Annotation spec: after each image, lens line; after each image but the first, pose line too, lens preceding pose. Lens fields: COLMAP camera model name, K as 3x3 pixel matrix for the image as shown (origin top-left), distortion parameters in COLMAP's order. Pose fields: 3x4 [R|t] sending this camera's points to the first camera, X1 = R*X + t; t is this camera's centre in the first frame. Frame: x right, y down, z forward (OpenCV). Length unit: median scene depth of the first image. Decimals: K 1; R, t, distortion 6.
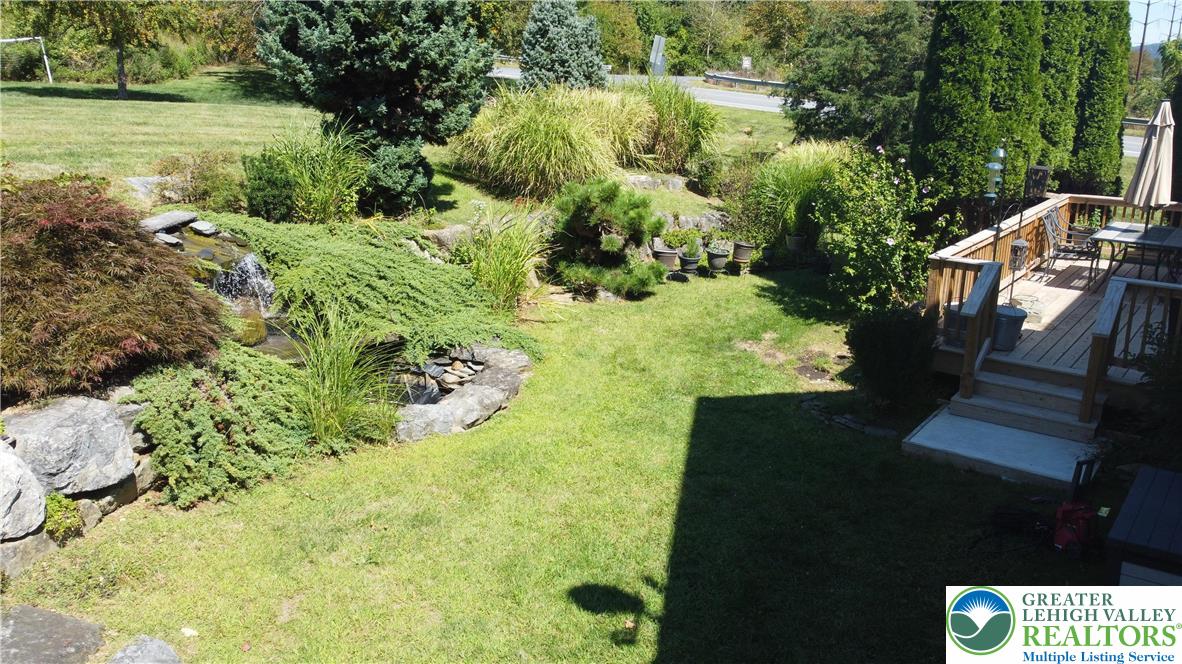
lens RADIAL K [[904.8, 0, 591.0], [0, 904.8, 332.0], [0, 0, 1]] dist [-0.001828, -0.000347]
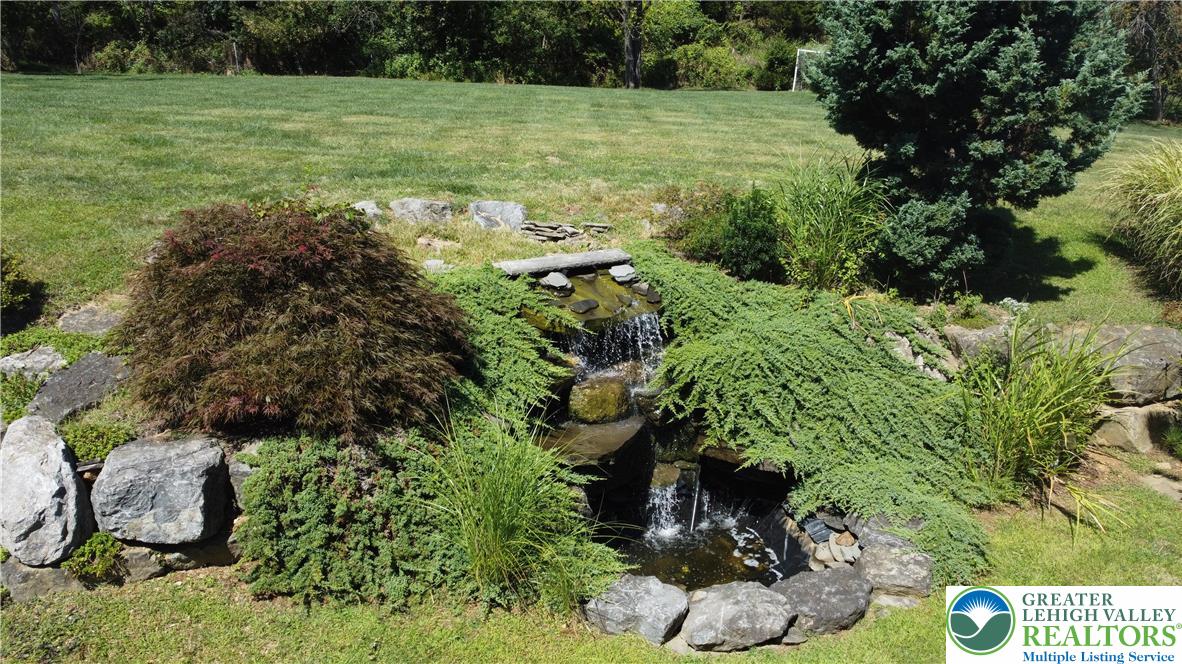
lens RADIAL K [[904.8, 0, 591.0], [0, 904.8, 332.0], [0, 0, 1]] dist [-0.001828, -0.000347]
pose [[0.583686, 0.225930, -0.779915, 0.207328], [-0.229753, 0.967211, 0.108240, -0.125237], [0.778797, 0.116009, 0.616455, 0.377098]]
